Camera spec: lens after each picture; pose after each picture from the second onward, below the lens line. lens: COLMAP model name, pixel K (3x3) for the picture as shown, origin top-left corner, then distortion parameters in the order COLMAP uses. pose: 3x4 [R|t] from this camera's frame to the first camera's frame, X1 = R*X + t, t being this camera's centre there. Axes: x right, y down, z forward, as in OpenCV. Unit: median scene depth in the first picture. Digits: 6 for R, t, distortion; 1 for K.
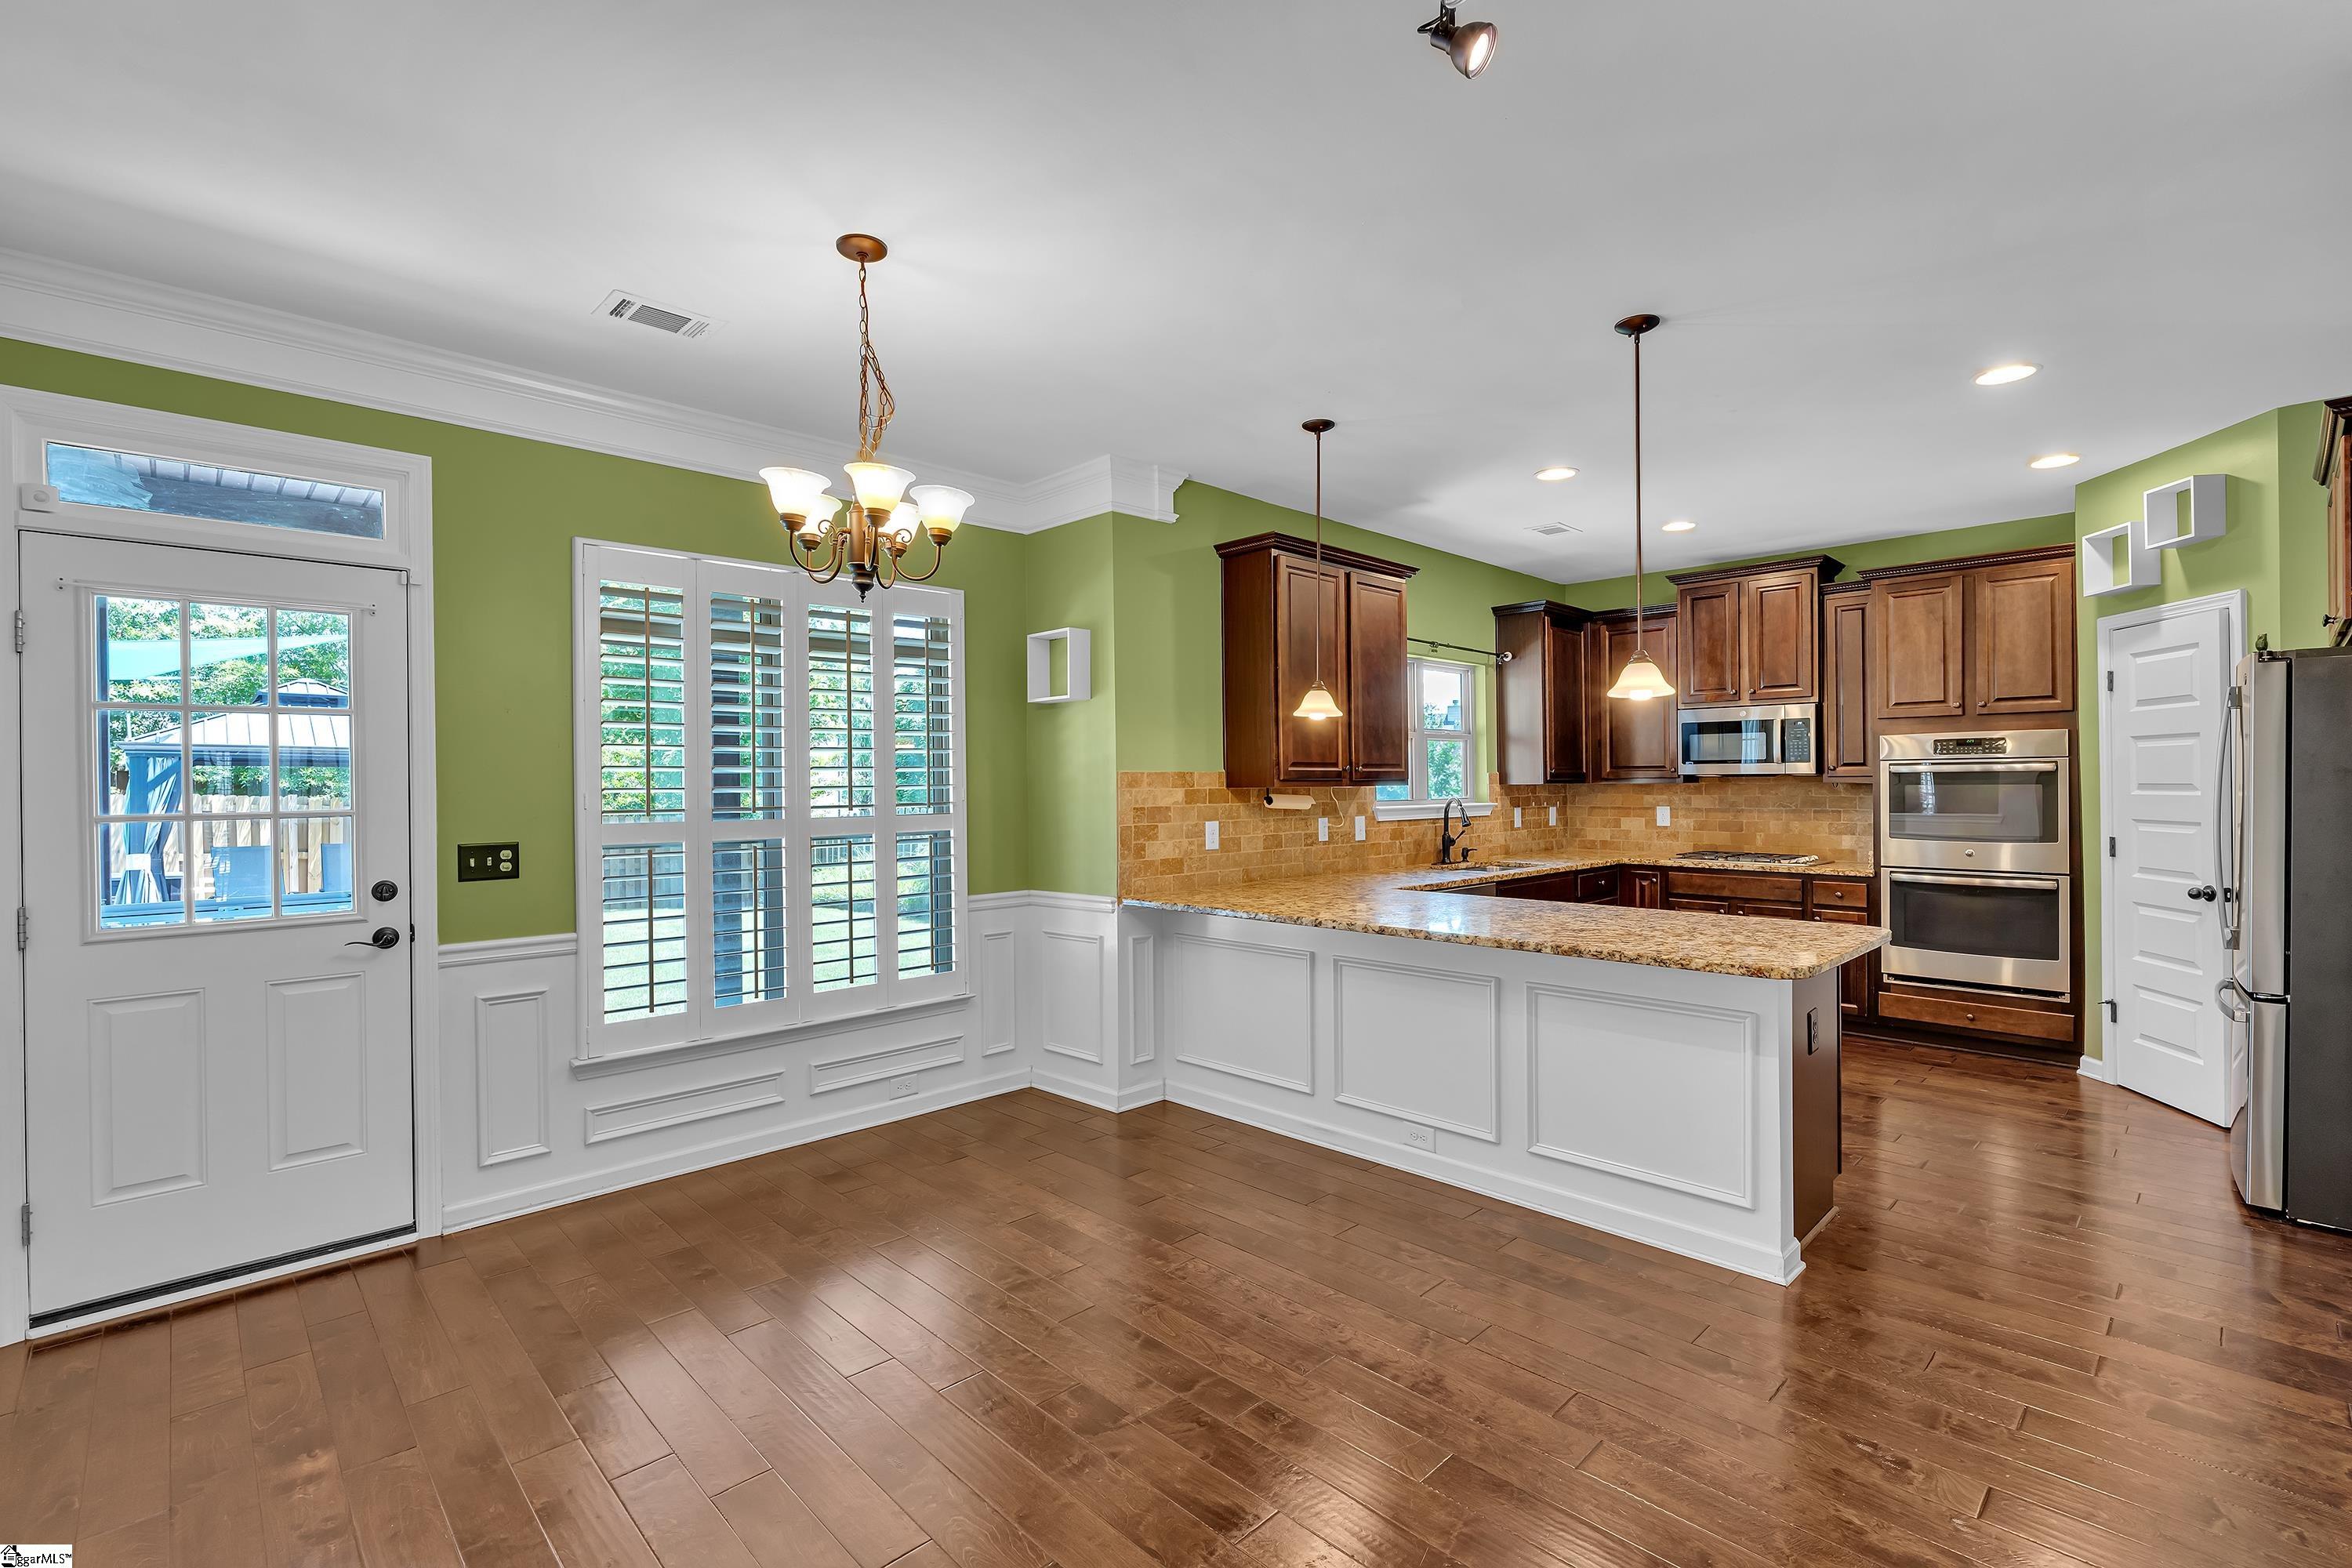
lens RADIAL K [[1039.1, 0, 1182.3], [0, 1039.1, 786.8], [0, 0, 1]] dist [-0.004421, 0.000653]
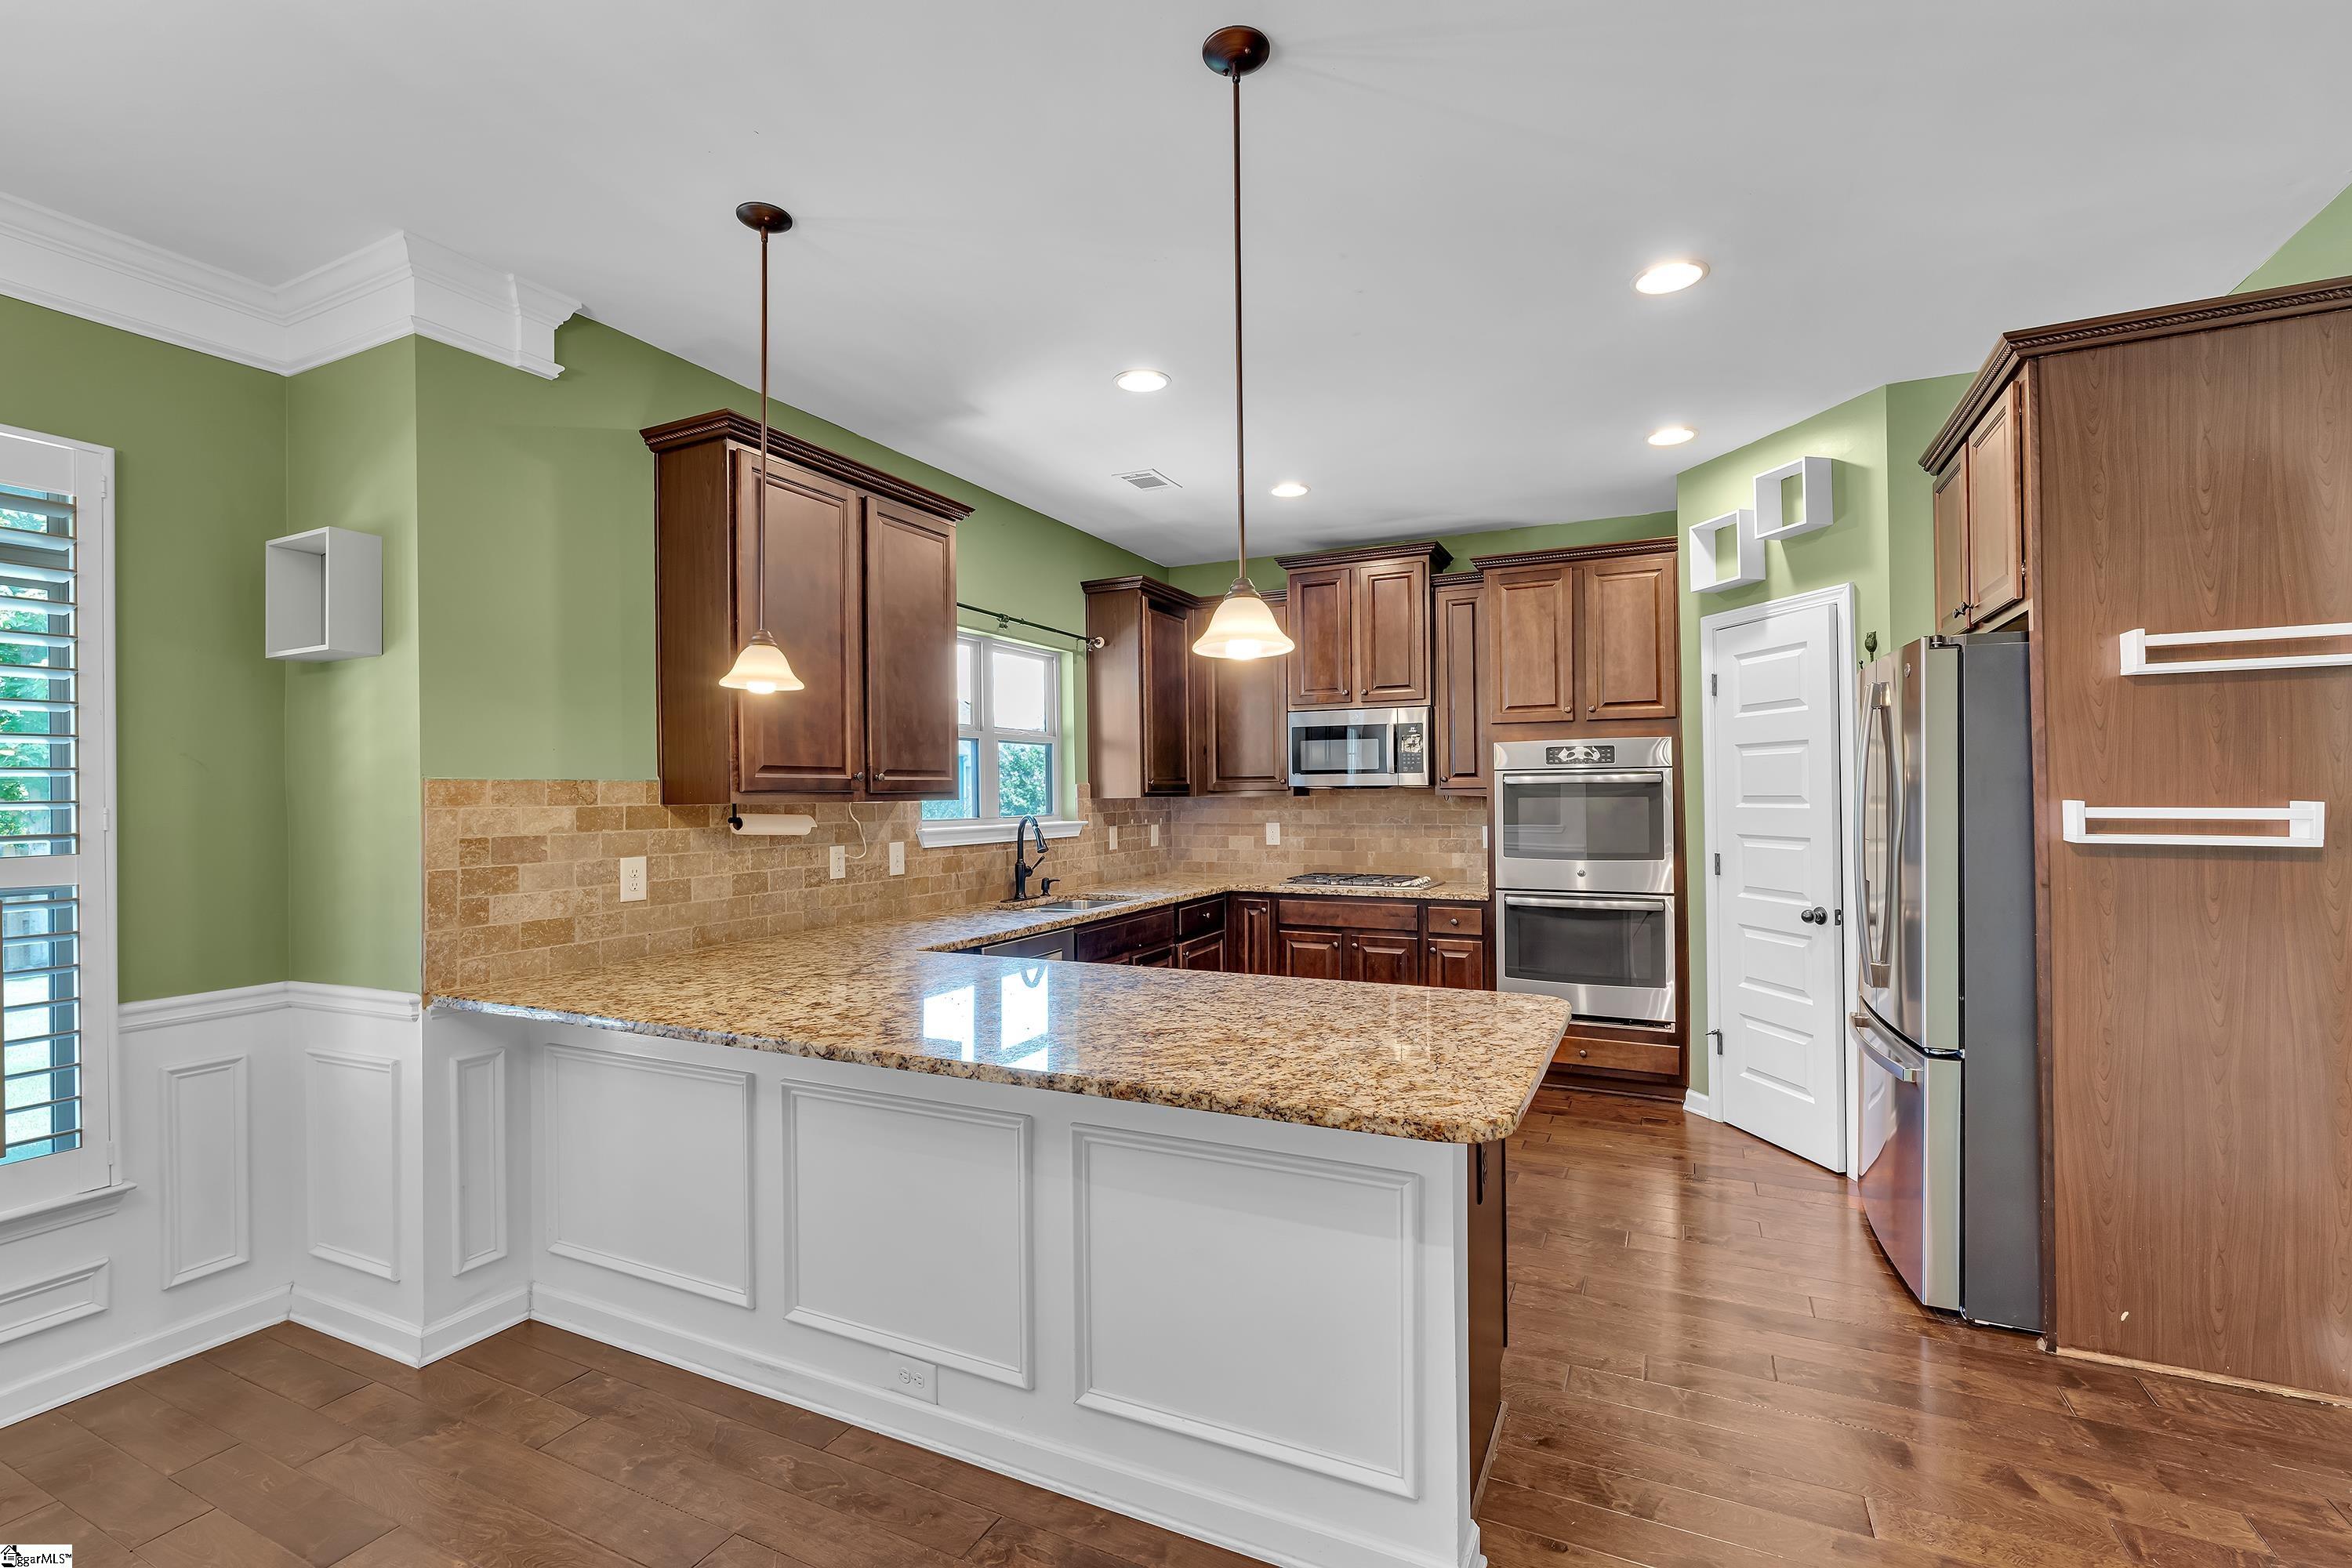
lens RADIAL K [[1039.1, 0, 1187.4], [0, 1039.1, 776.0], [0, 0, 1]] dist [-0.004421, 0.000653]
pose [[0.938011, 0.004850, 0.346571, 0.137099], [0.003473, 0.999720, -0.023390, -0.000722], [-0.346588, 0.023144, 0.937732, 0.301693]]
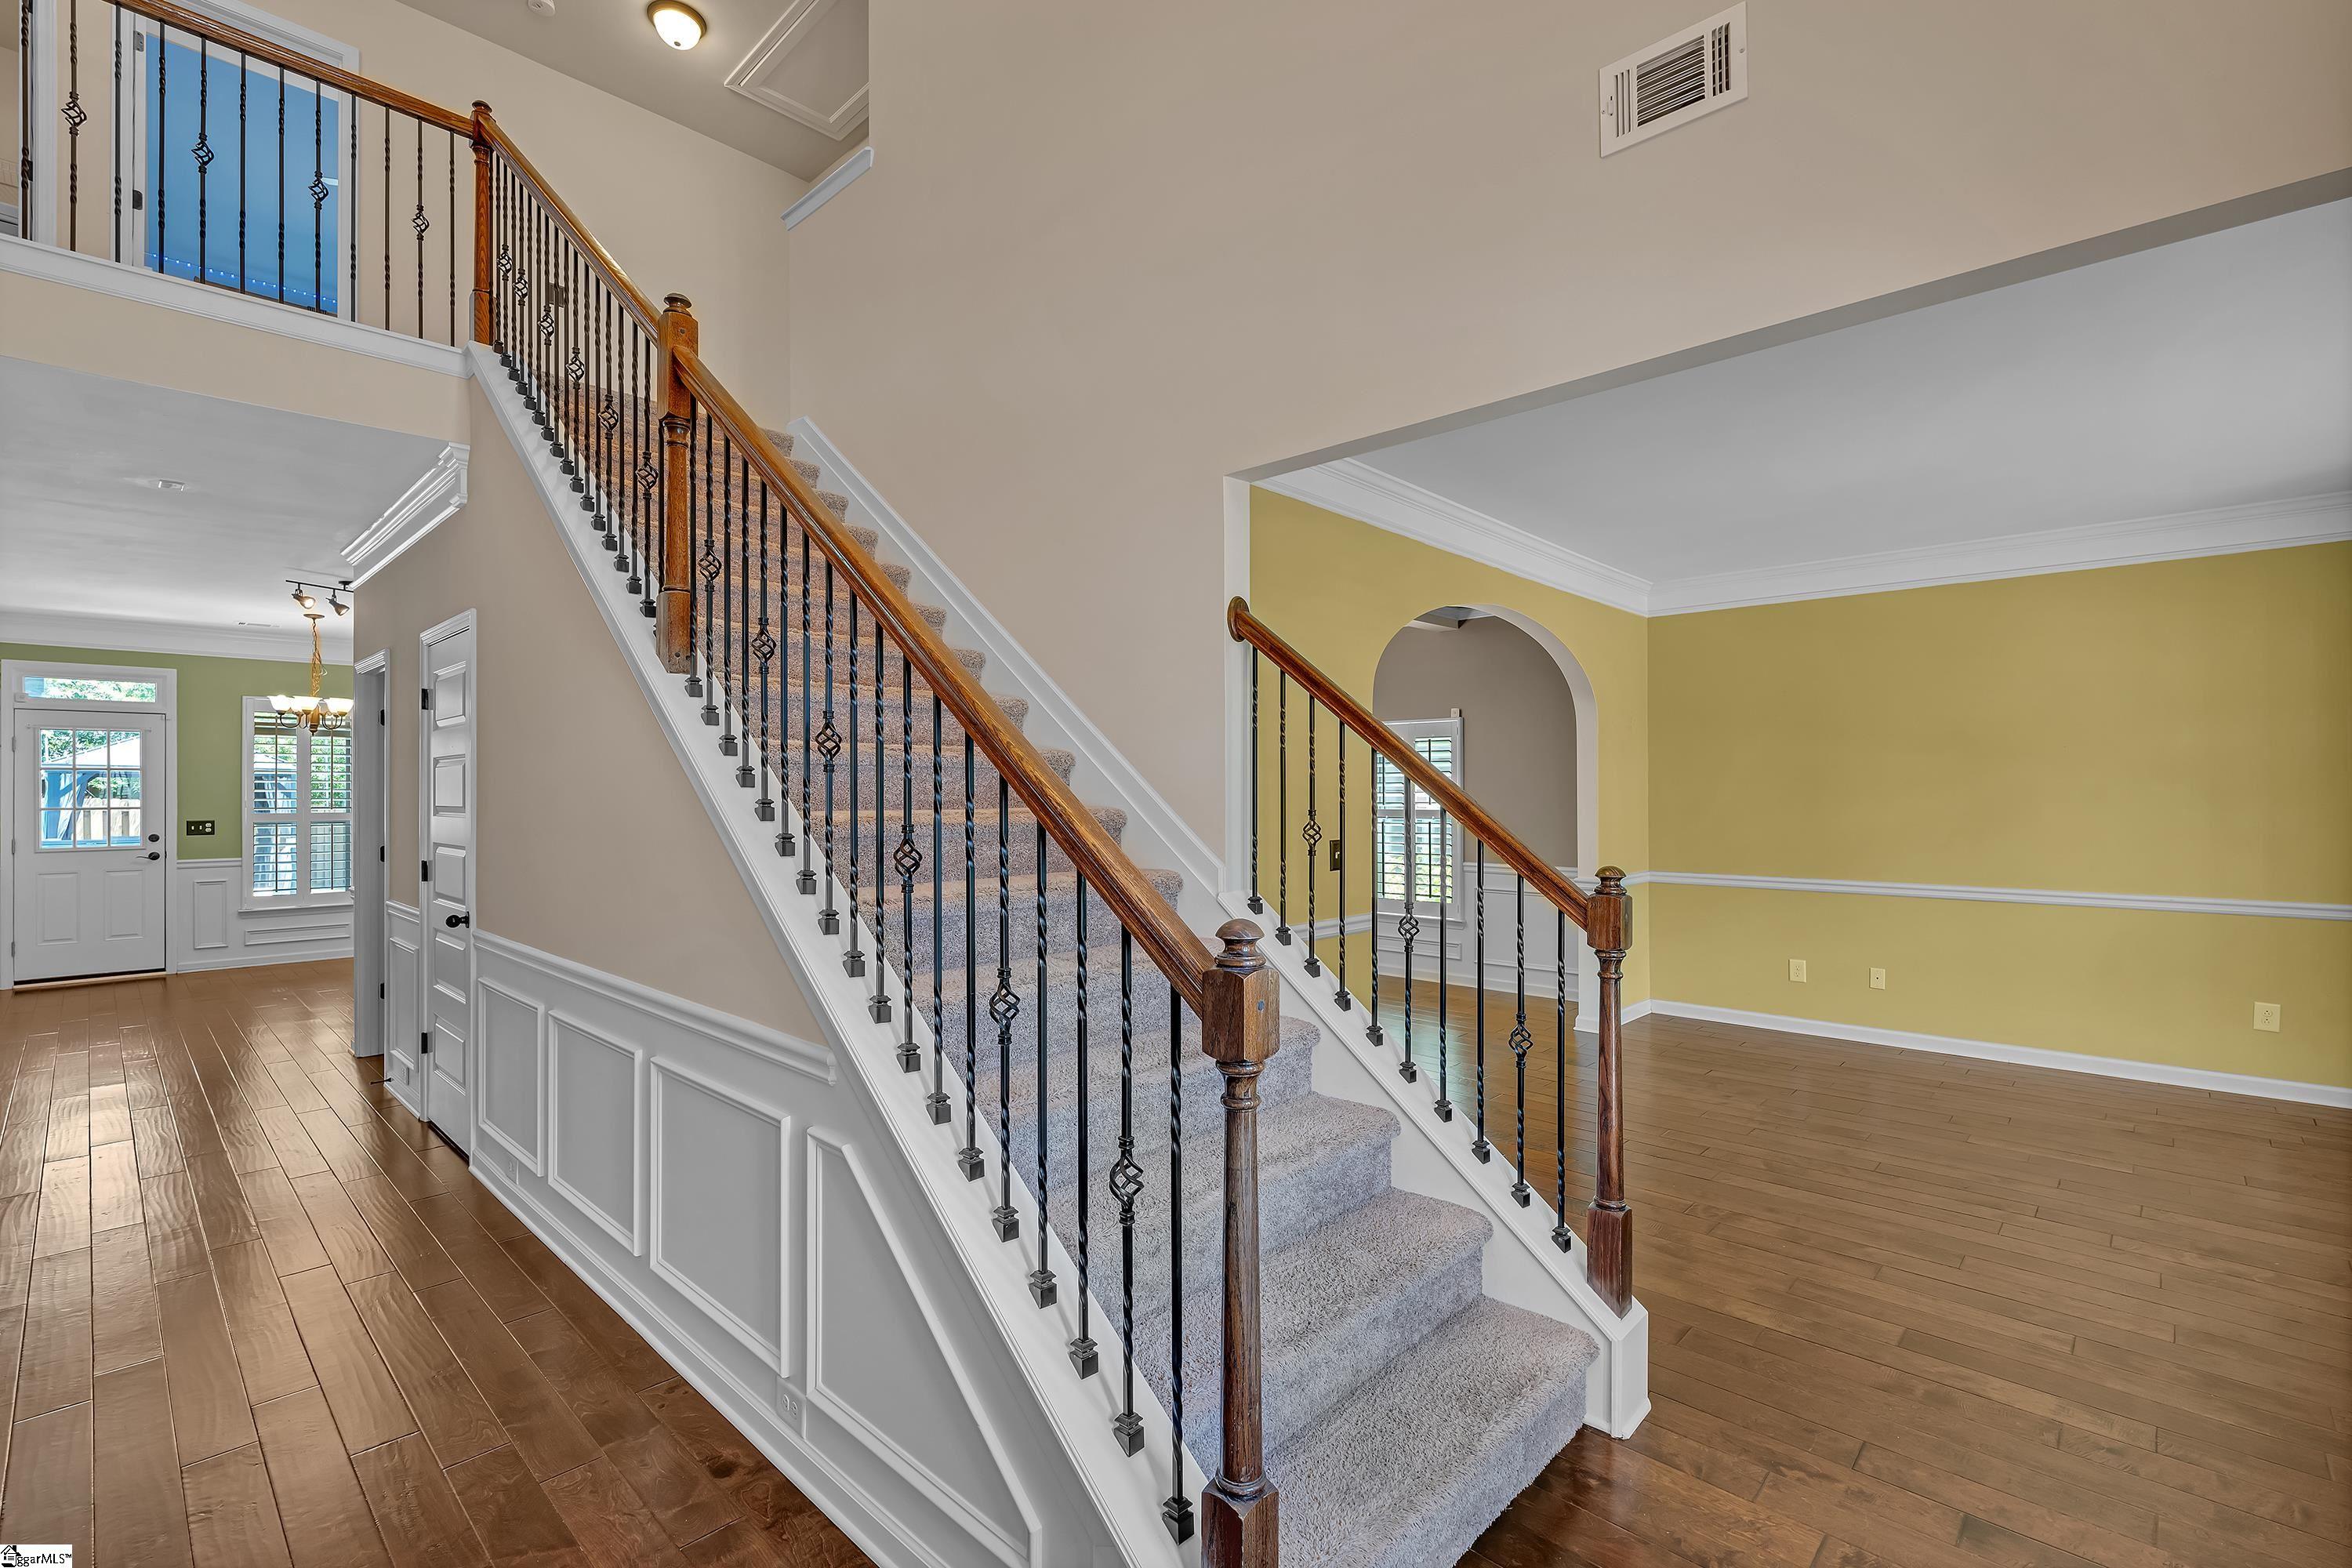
lens RADIAL K [[1039.1, 0, 1182.2], [0, 1039.1, 787.5], [0, 0, 1]] dist [-0.004421, 0.000653]
pose [[0.999162, 0.009086, 0.039914, 1.215479], [-0.008892, 0.999948, -0.005037, -0.025456], [-0.039958, 0.004678, 0.999190, -1.212079]]
